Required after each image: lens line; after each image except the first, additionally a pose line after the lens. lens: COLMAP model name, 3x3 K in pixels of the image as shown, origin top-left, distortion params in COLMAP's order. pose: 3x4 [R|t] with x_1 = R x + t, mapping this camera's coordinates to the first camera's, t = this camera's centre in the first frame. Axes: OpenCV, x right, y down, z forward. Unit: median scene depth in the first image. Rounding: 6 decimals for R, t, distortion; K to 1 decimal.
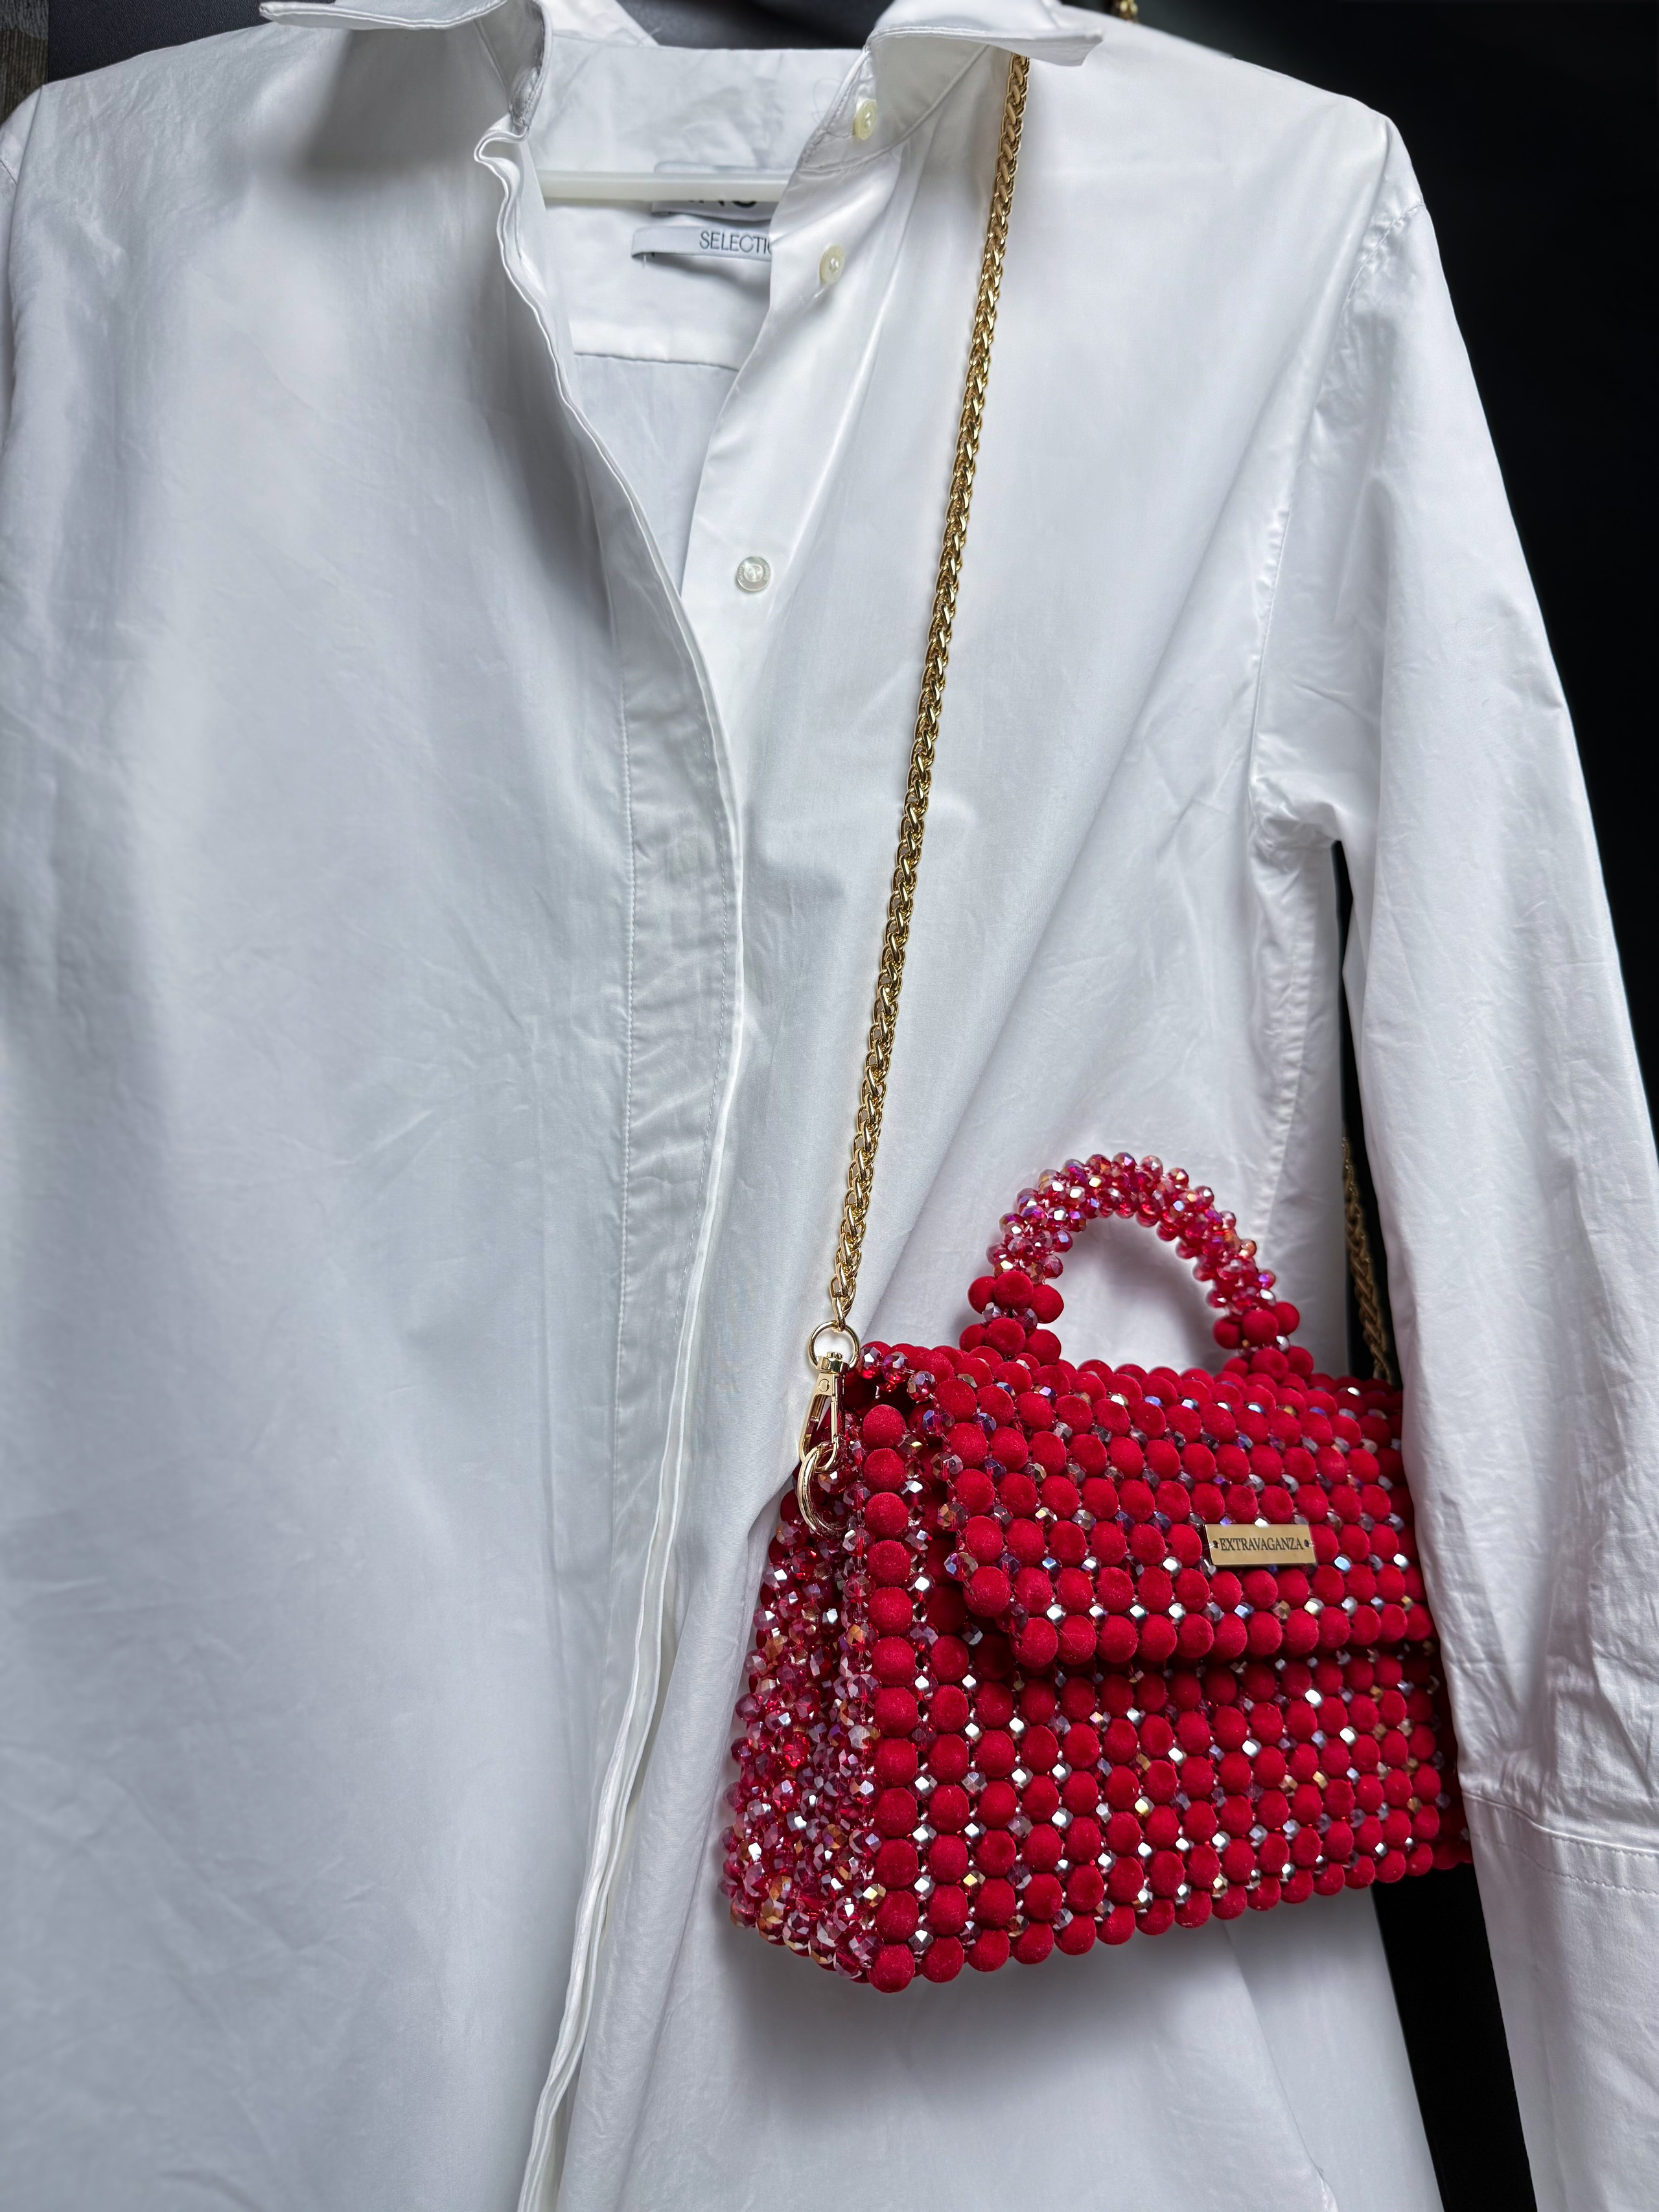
lens RADIAL K [[1657.5, 0, 822.0], [0, 1657.5, 1106.4], [0, 0, 1]] dist [-0.015710, -0.012135]
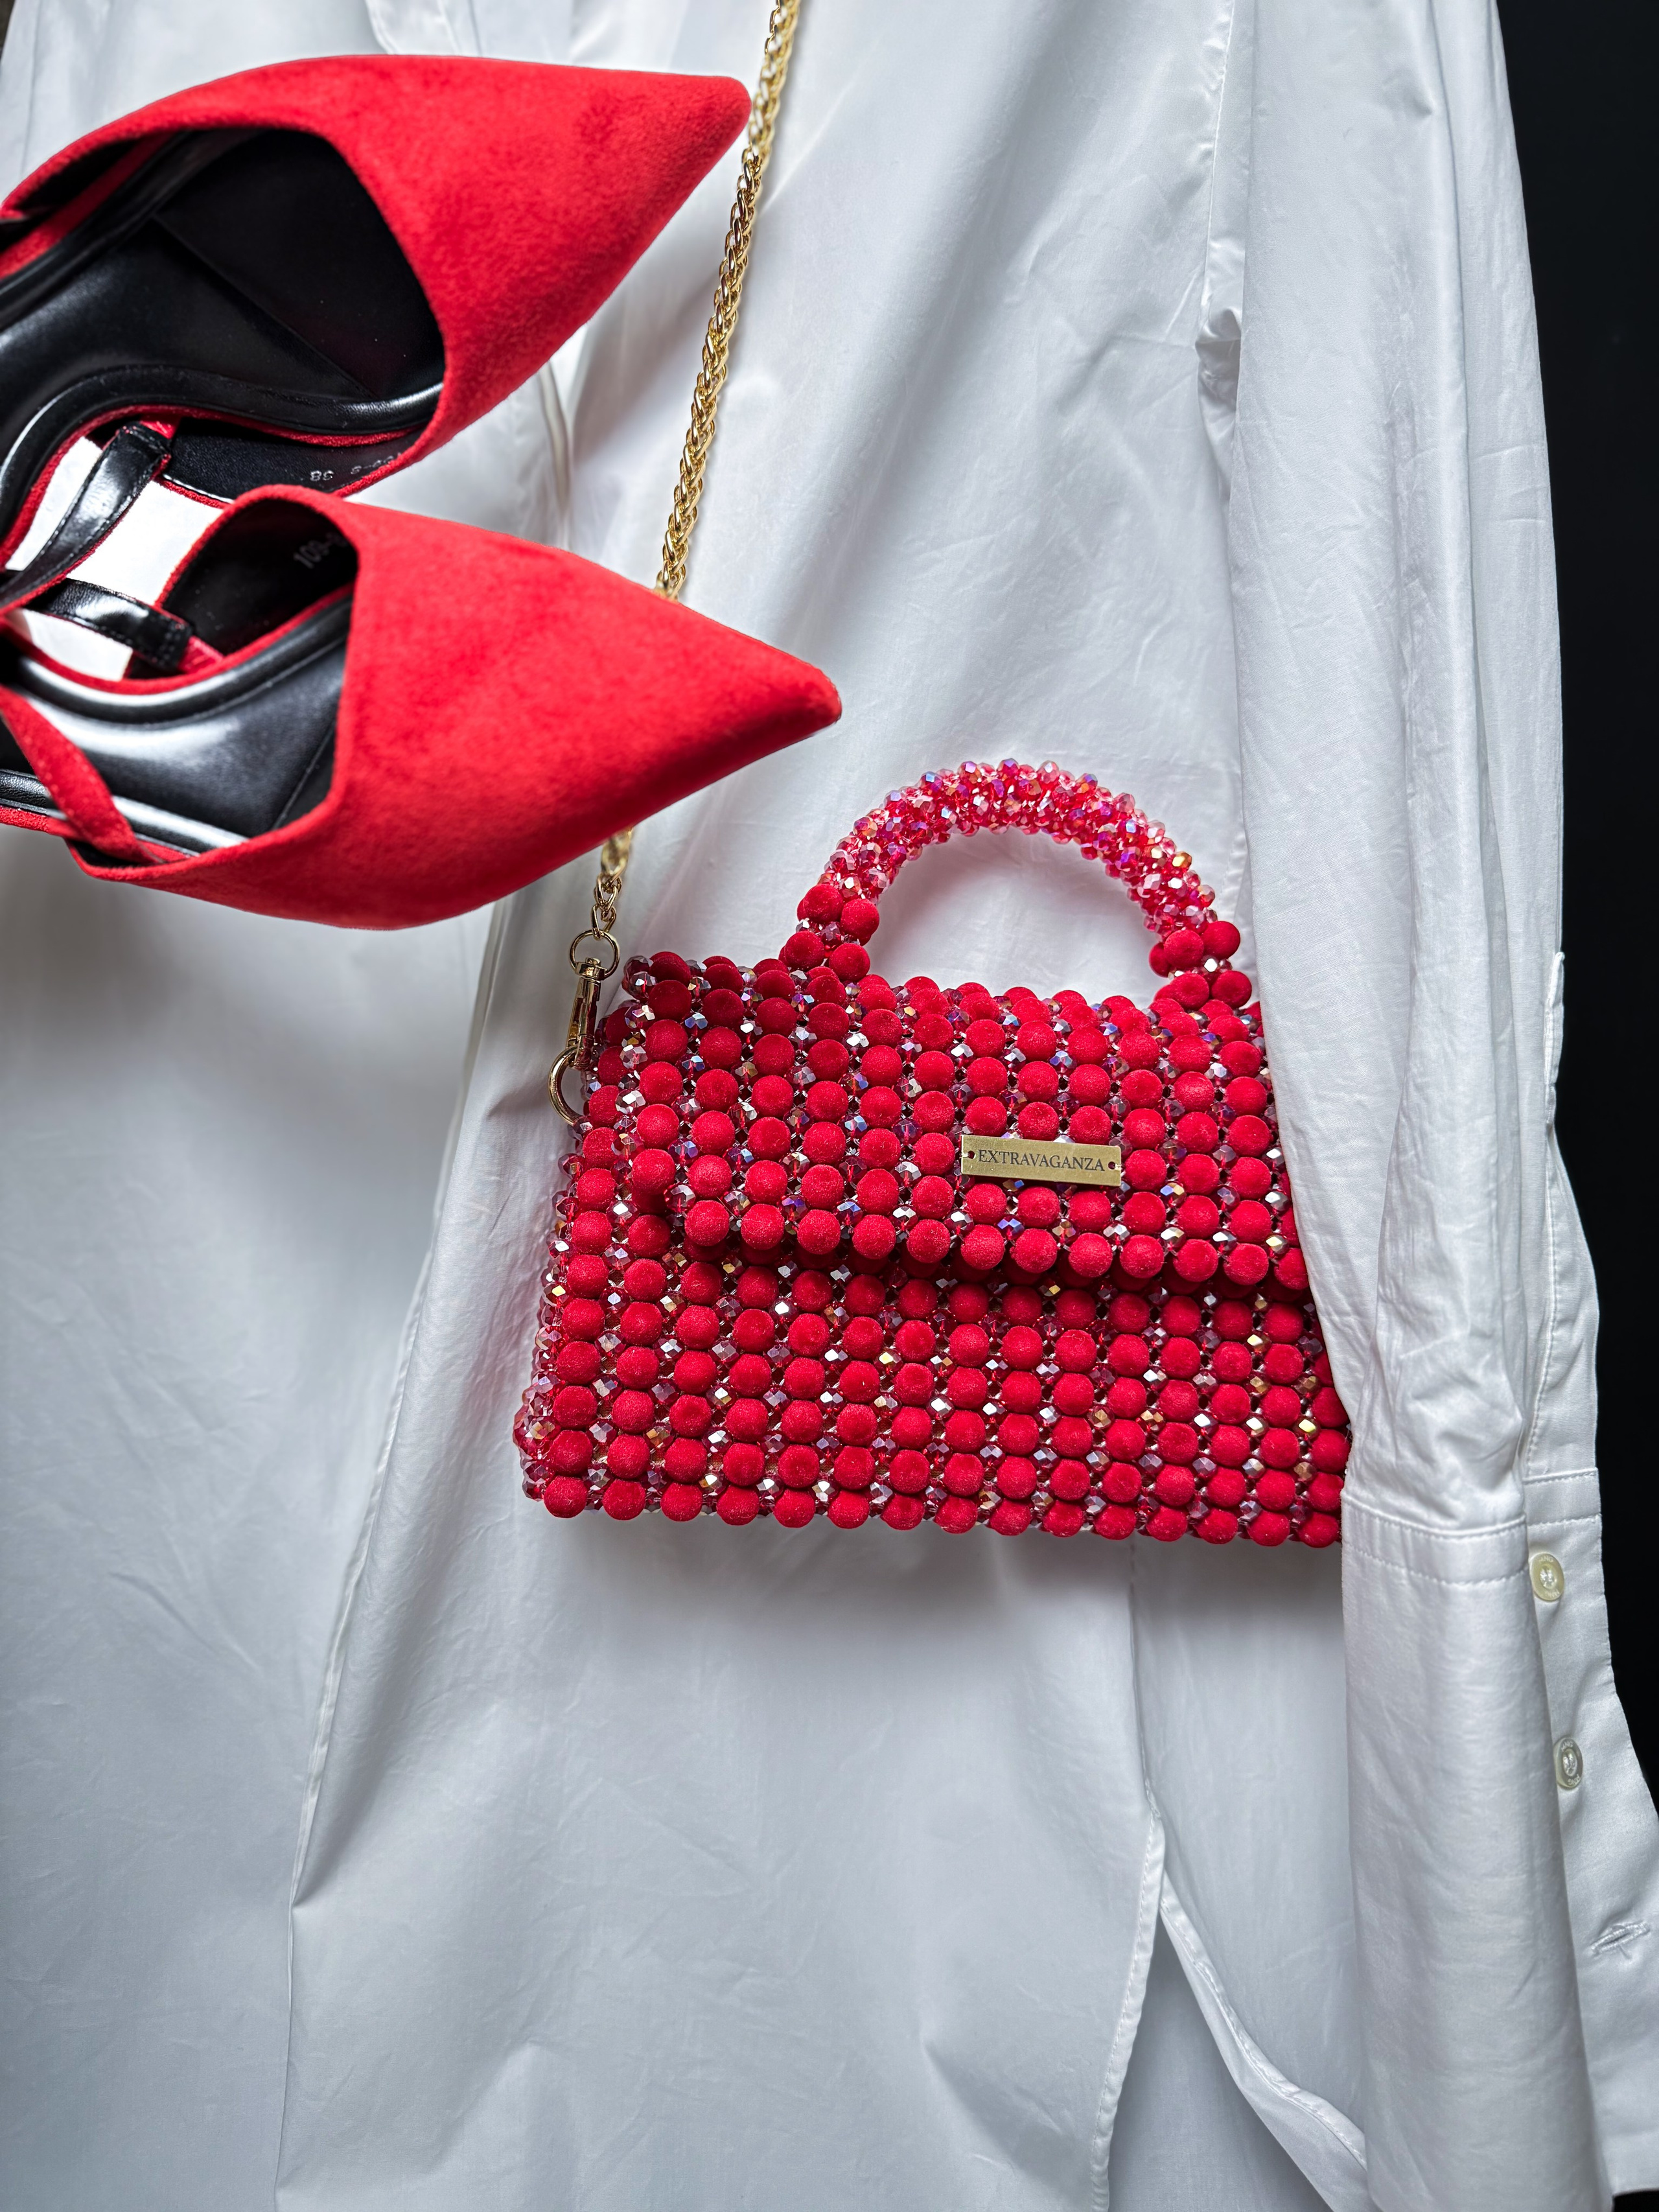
lens RADIAL K [[1657.5, 0, 792.2], [0, 1657.5, 1141.4], [0, 0, 1]] dist [-0.015710, -0.012135]
pose [[0.887157, 0.035274, -0.460117, 0.544731], [0.042186, 0.986700, 0.156983, 0.097449], [0.459535, -0.158679, 0.873870, 0.115784]]
